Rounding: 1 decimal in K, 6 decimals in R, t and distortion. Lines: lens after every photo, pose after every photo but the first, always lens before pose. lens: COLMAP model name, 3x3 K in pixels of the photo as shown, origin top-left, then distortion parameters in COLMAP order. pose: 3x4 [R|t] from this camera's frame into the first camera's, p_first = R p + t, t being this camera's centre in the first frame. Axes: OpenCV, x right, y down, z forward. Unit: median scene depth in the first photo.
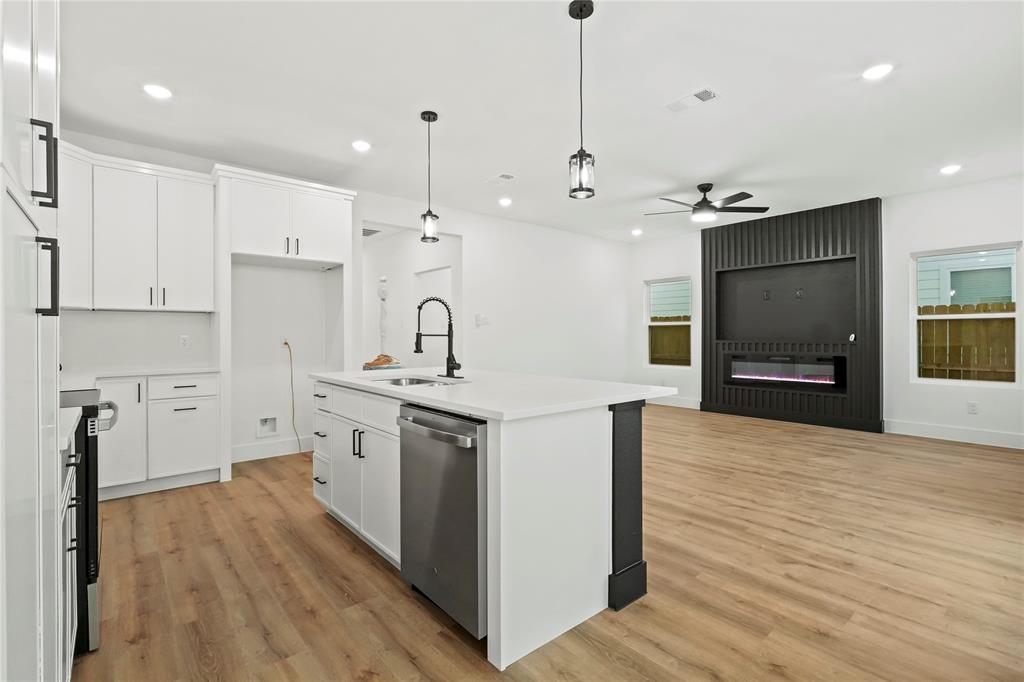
lens RADIAL K [[466.7, 0, 512.0], [0, 466.7, 341.0], [0, 0, 1]] dist [-0.004159, -0.000328]
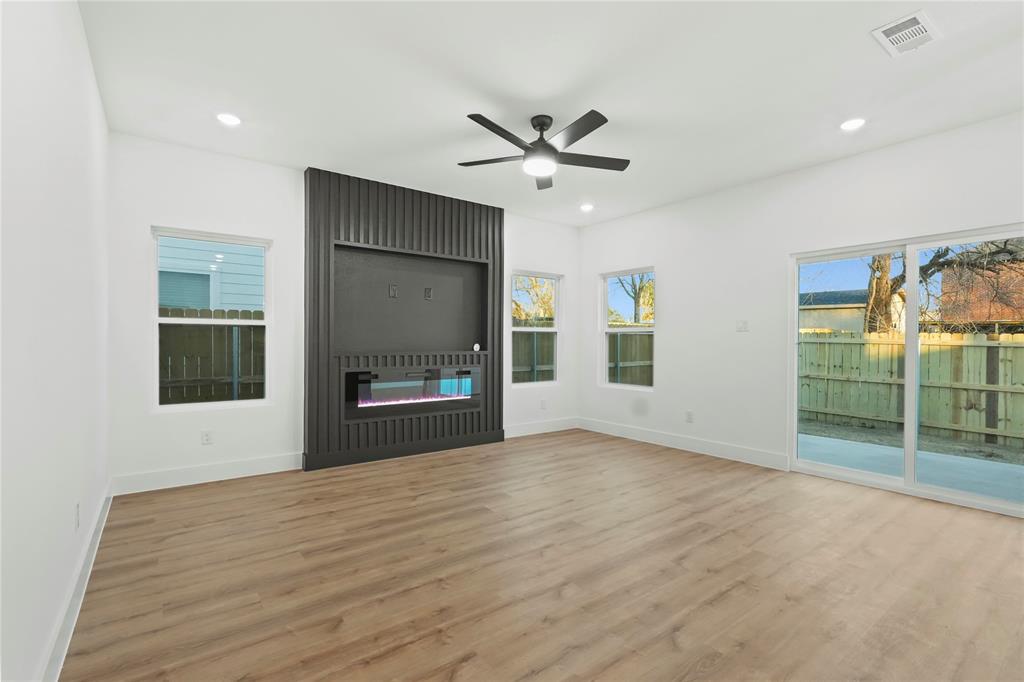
lens RADIAL K [[478.7, 0, 515.4], [0, 478.7, 347.6], [0, 0, 1]] dist [-0.002106, -0.000264]
pose [[0.064163, -0.006419, 0.997919, -0.374158], [0.008184, 0.999949, 0.005906, -0.018496], [-0.997906, 0.007788, 0.064213, 1.380679]]
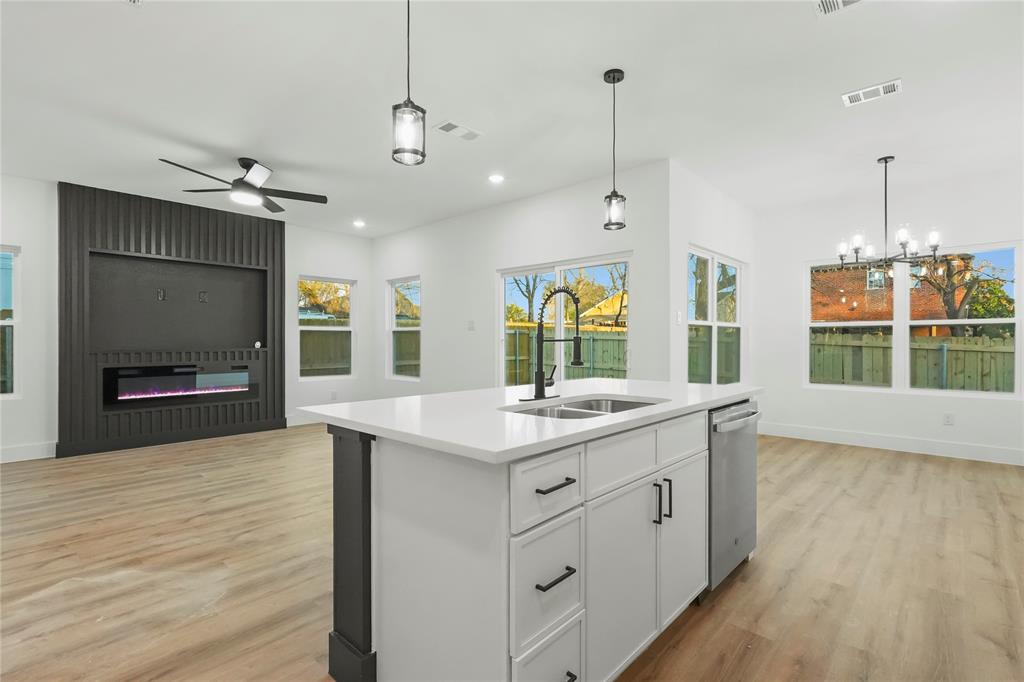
lens RADIAL K [[478.7, 0, 515.4], [0, 478.7, 347.6], [0, 0, 1]] dist [-0.002106, -0.000264]
pose [[-0.124357, -0.009510, 0.992192, -0.674973], [0.012954, 0.999853, 0.011207, -0.008395], [-0.992153, 0.014246, -0.124215, 0.886680]]
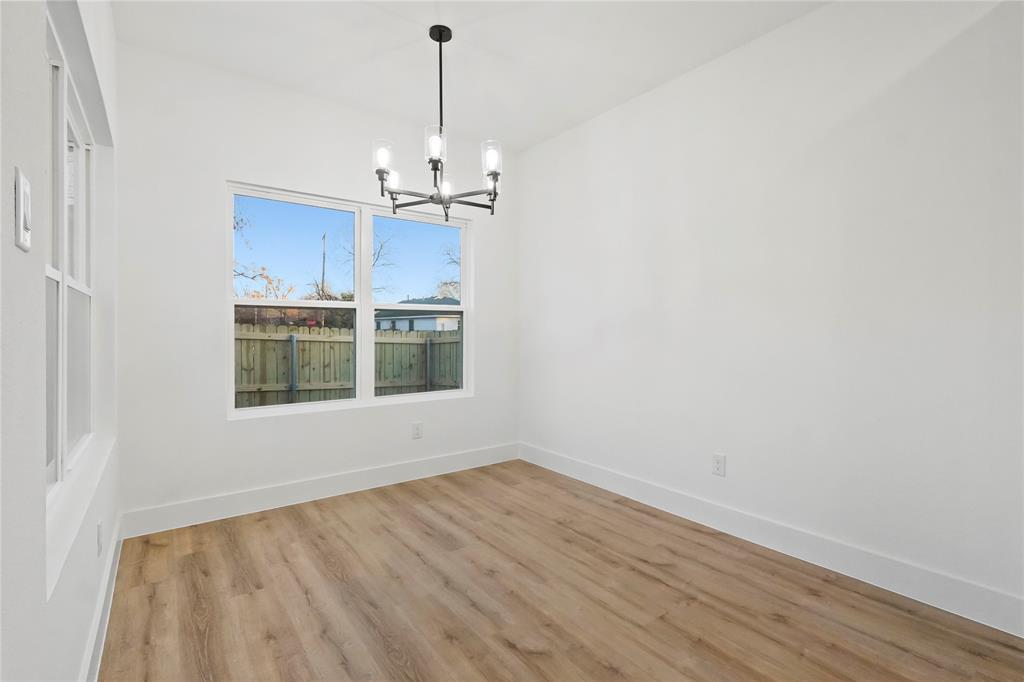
lens RADIAL K [[472.3, 0, 514.9], [0, 472.3, 336.6], [0, 0, 1]] dist [-0.003568, -0.000408]
pose [[-0.998292, -0.000774, 0.058419, 0.222889], [0.000610, 0.999720, 0.023668, -0.008825], [-0.058421, 0.023664, -0.998012, 0.538773]]
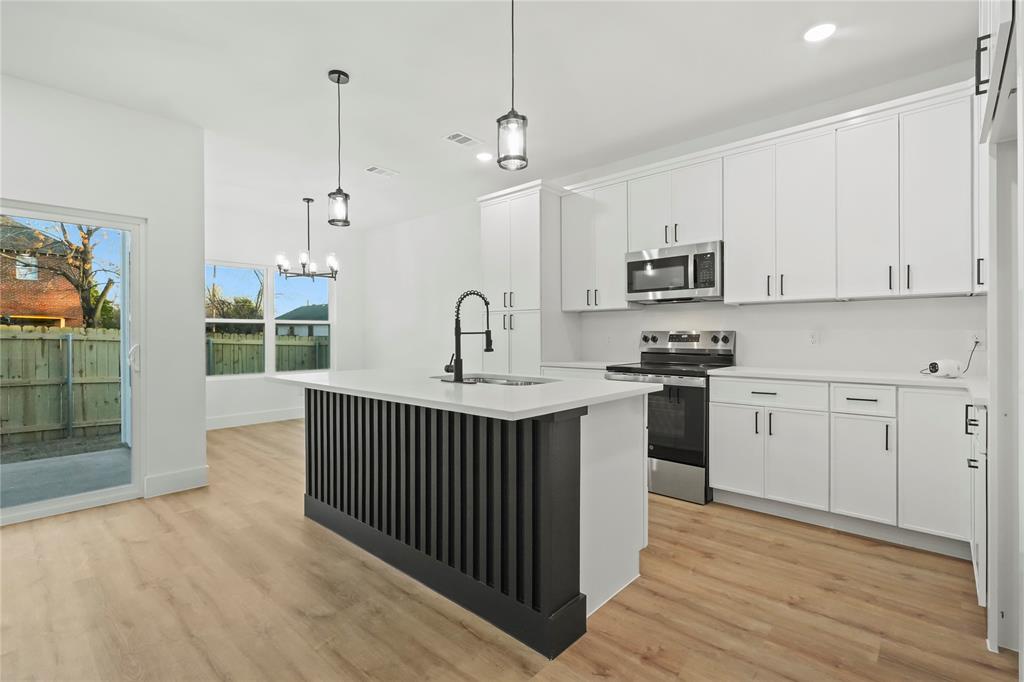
lens RADIAL K [[472.3, 0, 514.9], [0, 472.3, 336.6], [0, 0, 1]] dist [-0.003568, -0.000408]
pose [[-0.991646, 0.007112, -0.128793, -0.096484], [0.005324, 0.999885, 0.014220, -0.014393], [0.128880, 0.013416, -0.991570, 1.463359]]
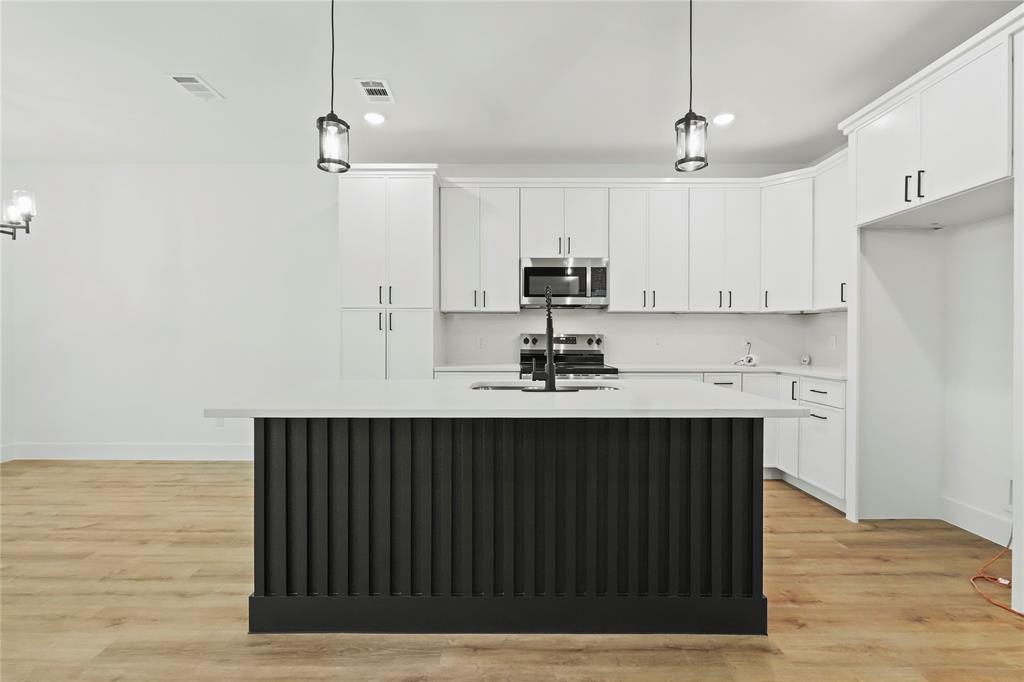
lens RADIAL K [[466.7, 0, 512.0], [0, 466.7, 341.0], [0, 0, 1]] dist [-0.004159, -0.000328]
pose [[-0.647043, 0.004756, -0.762439, 0.365658], [-0.007764, 0.999888, 0.012827, -0.006745], [0.762414, 0.014219, -0.646934, 1.118919]]
